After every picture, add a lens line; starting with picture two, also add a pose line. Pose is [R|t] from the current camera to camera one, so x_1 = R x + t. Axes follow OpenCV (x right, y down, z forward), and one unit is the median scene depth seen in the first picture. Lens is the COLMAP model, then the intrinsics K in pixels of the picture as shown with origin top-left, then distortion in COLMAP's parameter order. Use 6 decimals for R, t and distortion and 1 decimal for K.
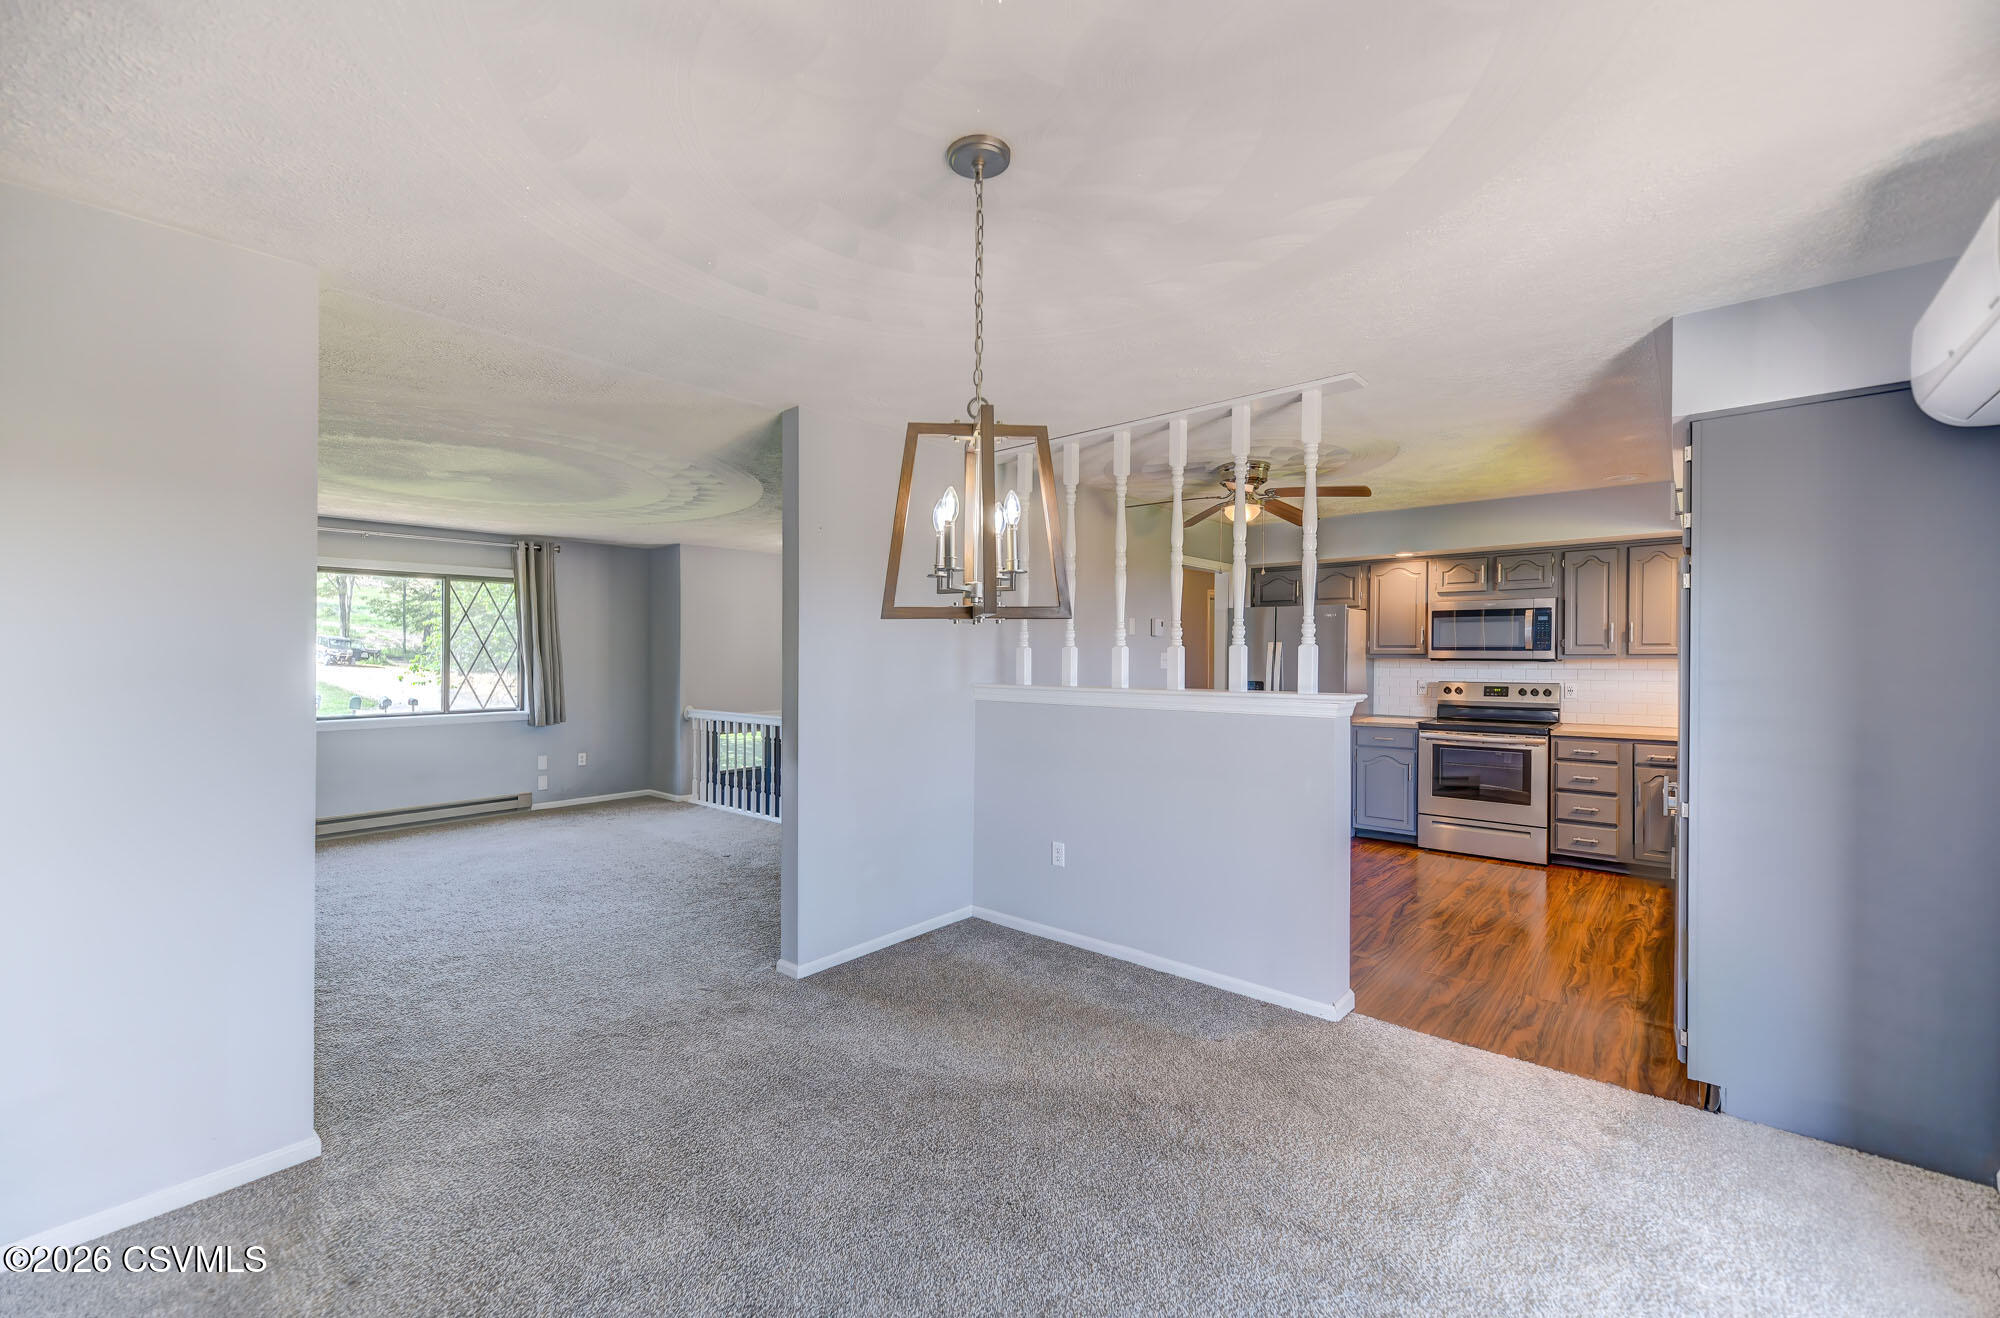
lens RADIAL K [[794.9, 0, 971.7], [0, 794.9, 666.0], [0, 0, 1]] dist [0.001409, 0.000102]
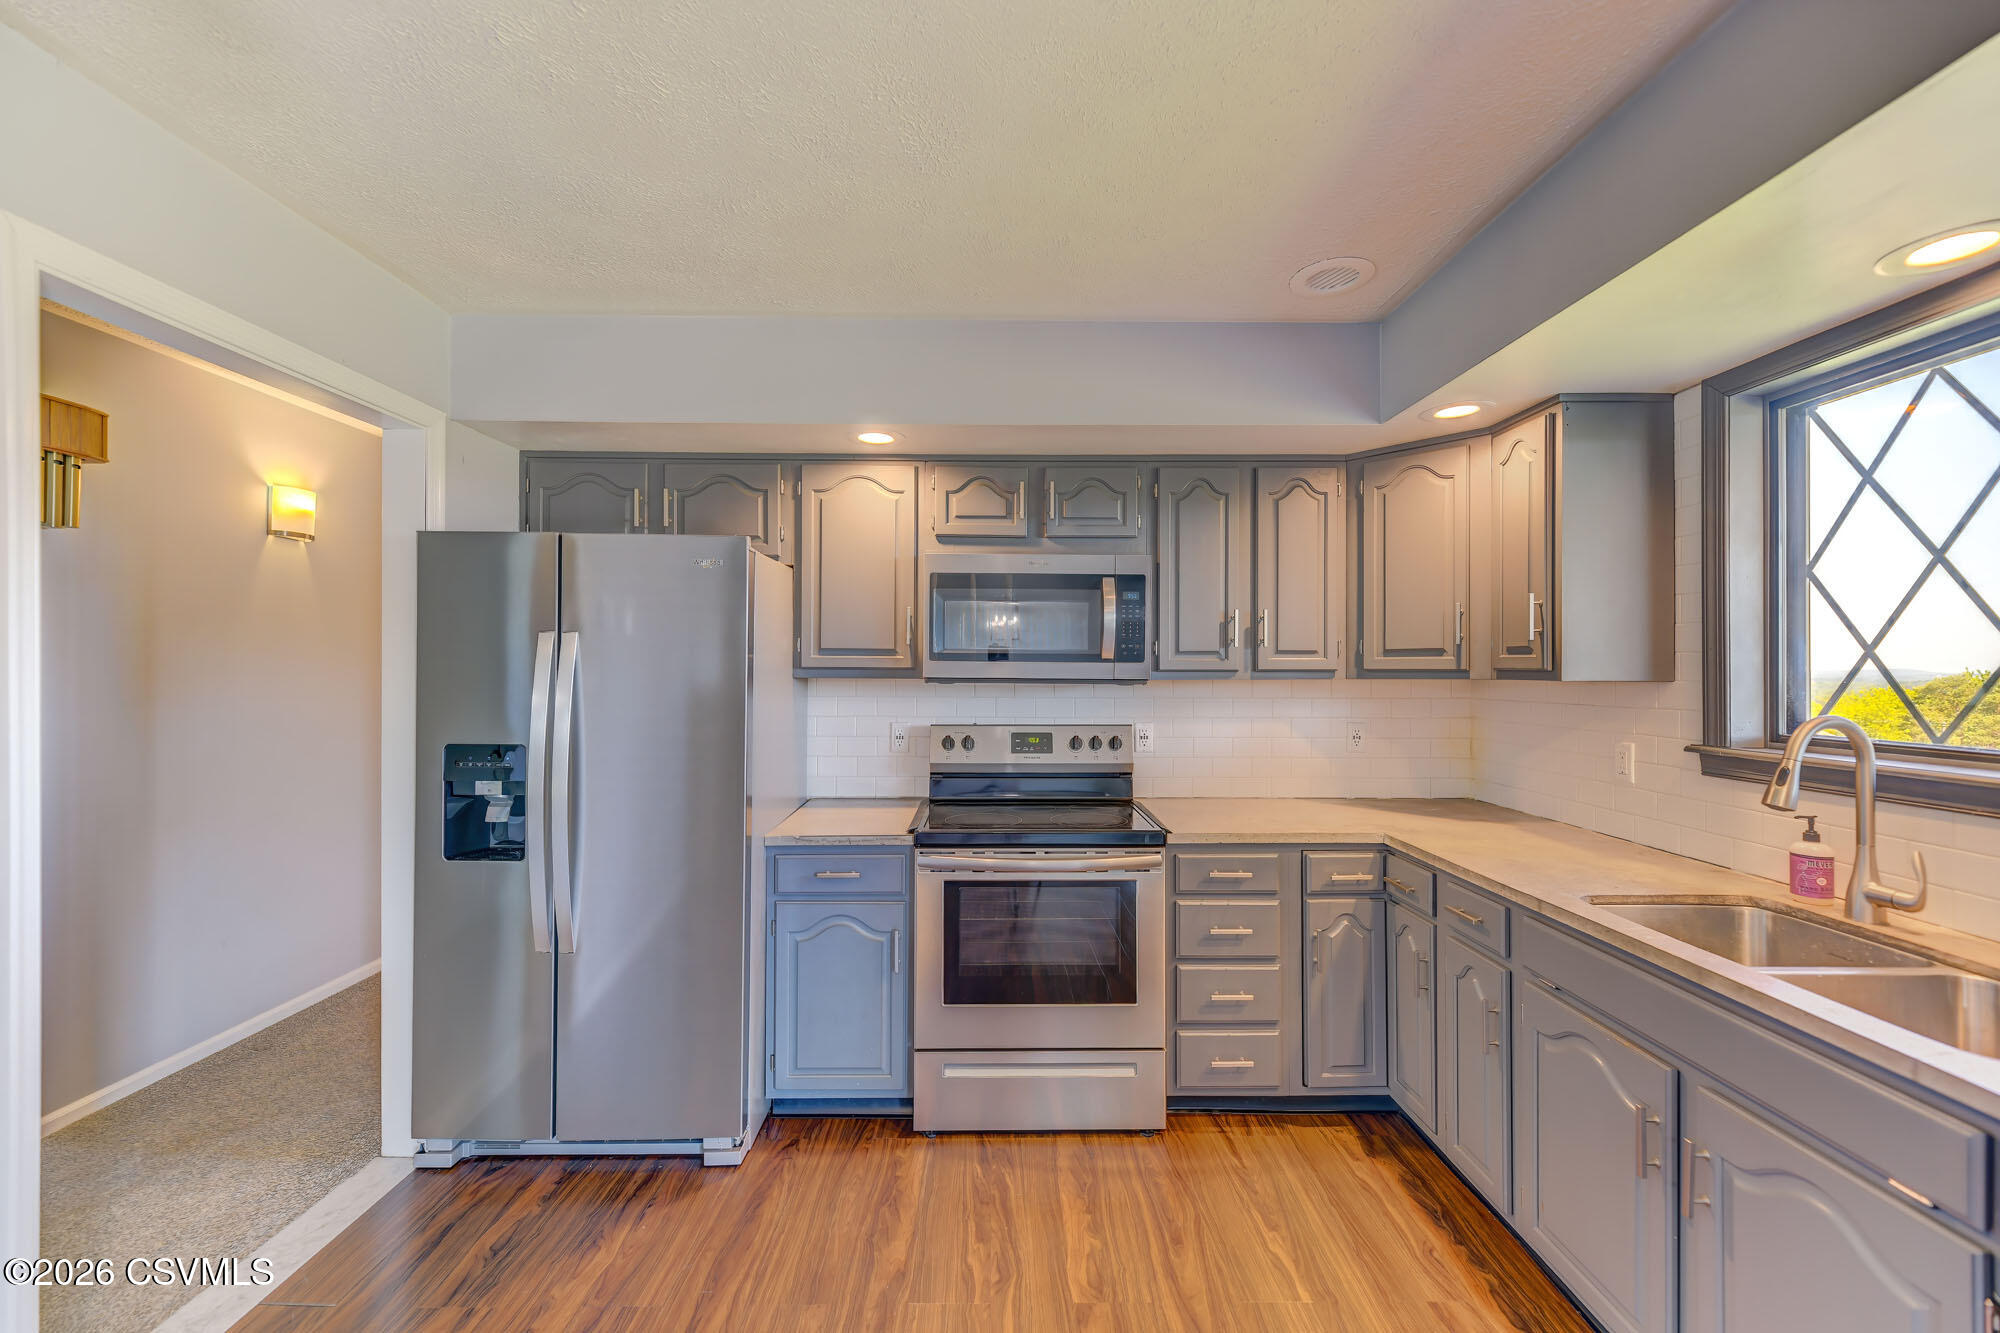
lens RADIAL K [[762.0, 0, 1000.0], [0, 762.0, 666.5], [0, 0, 1]] dist [0.000244, -0.000059]
pose [[0.728051, 0.002345, 0.685519, 0.323533], [0.007445, 0.999908, -0.011328, -0.011390], [-0.685482, 0.013351, 0.727967, 0.684287]]
